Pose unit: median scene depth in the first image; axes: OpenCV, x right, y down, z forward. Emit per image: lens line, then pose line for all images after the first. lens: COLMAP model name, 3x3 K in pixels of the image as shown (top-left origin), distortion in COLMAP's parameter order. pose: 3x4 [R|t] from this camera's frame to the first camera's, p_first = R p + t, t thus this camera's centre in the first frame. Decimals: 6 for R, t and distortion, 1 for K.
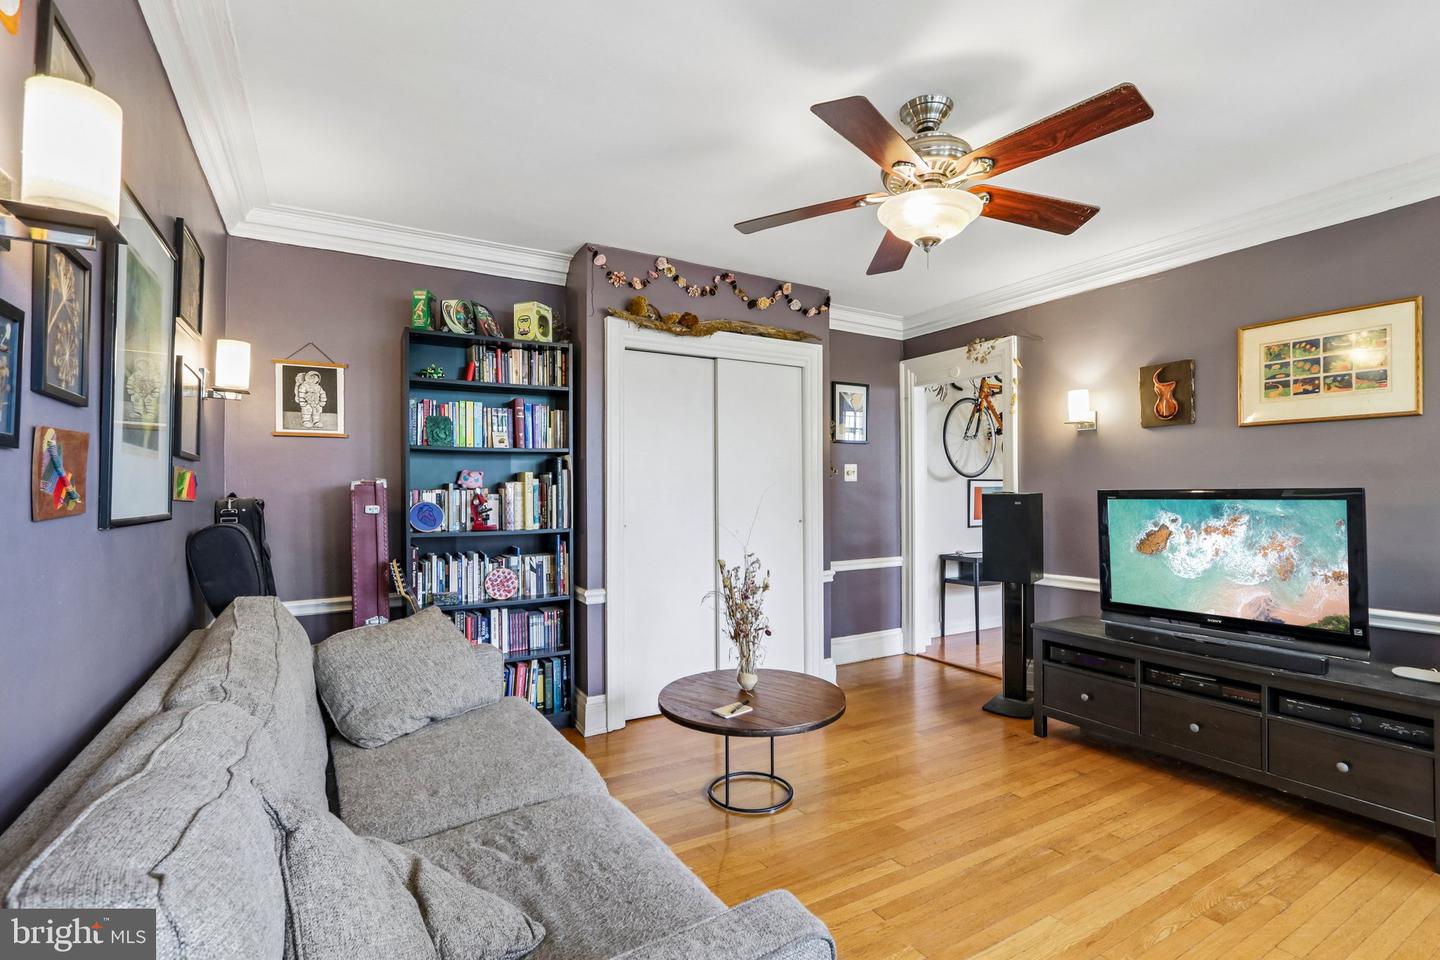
lens RADIAL K [[668.5, 0, 716.2], [0, 668.5, 483.4], [0, 0, 1]] dist [-0.015498, 0.001207]
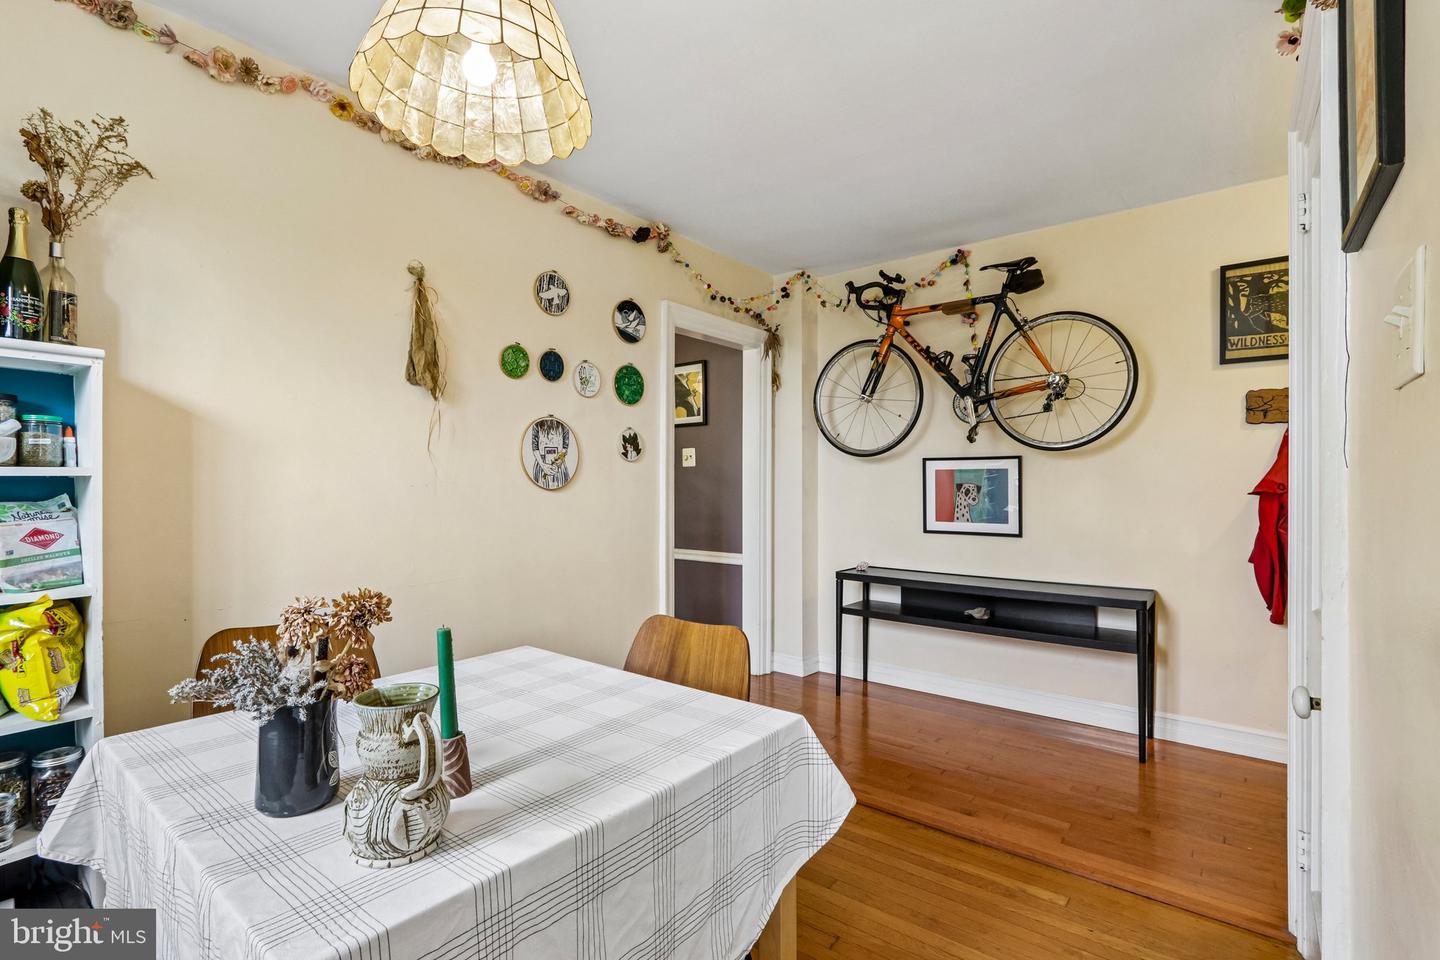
lens RADIAL K [[668.5, 0, 717.8], [0, 668.5, 491.0], [0, 0, 1]] dist [-0.015498, 0.001207]
pose [[0.361264, 0.014407, -0.932352, 1.539627], [0.010242, 0.999759, 0.019417, 0.018480], [0.932407, -0.016563, 0.361029, 0.973216]]
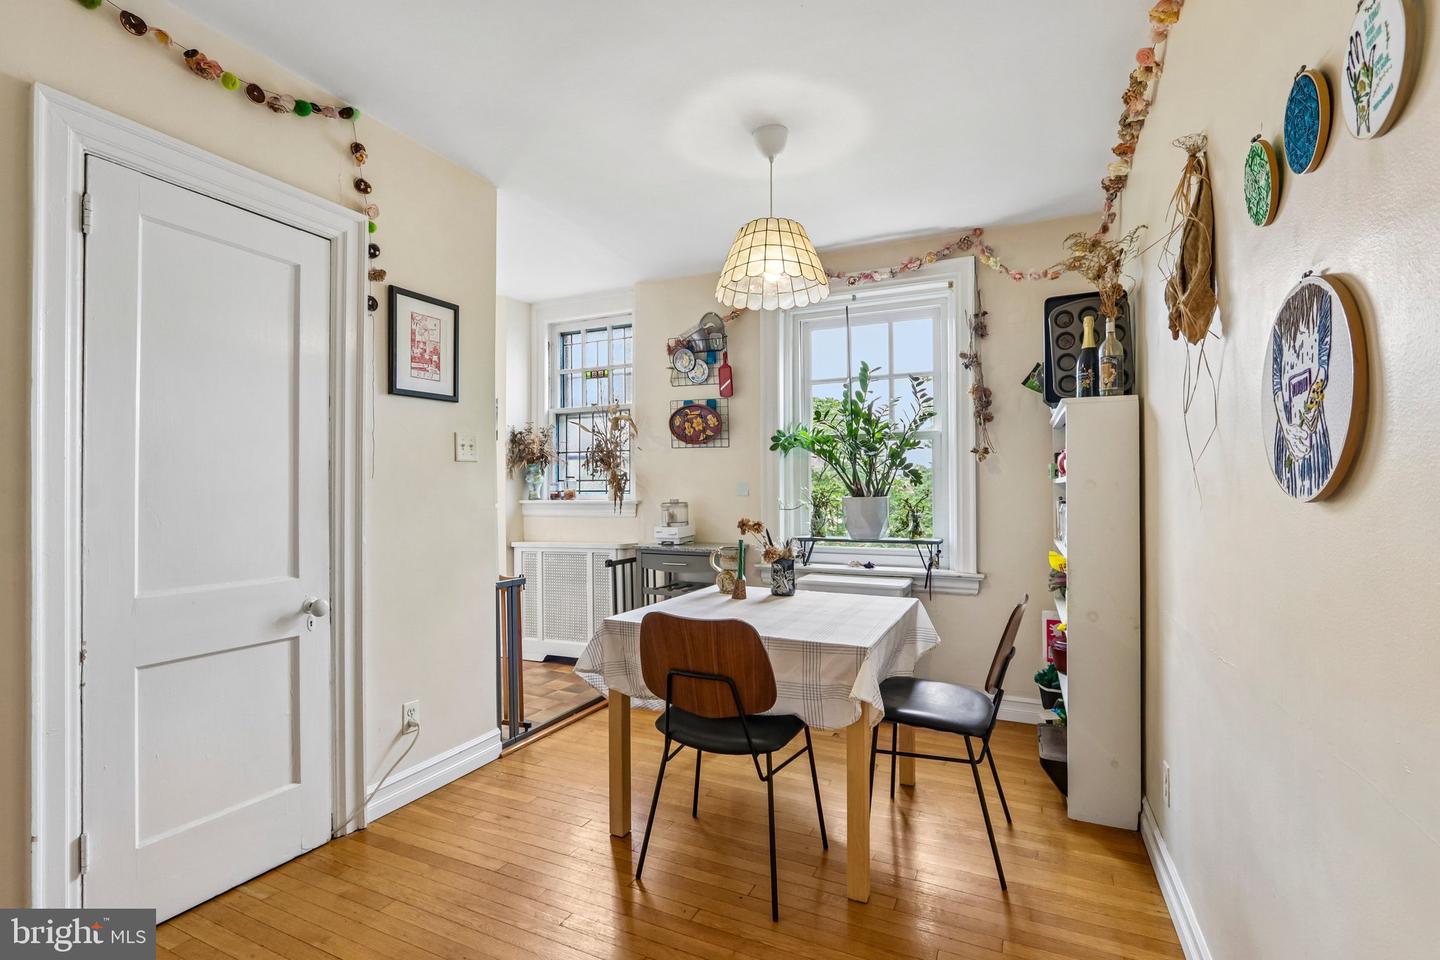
lens RADIAL K [[668.5, 0, 717.5], [0, 668.5, 484.0], [0, 0, 1]] dist [-0.015498, 0.001207]
pose [[-0.572231, 0.013660, 0.819979, 0.617300], [-0.004364, 0.999796, -0.019701, 0.030595], [-0.820081, -0.014852, -0.572055, 1.431104]]
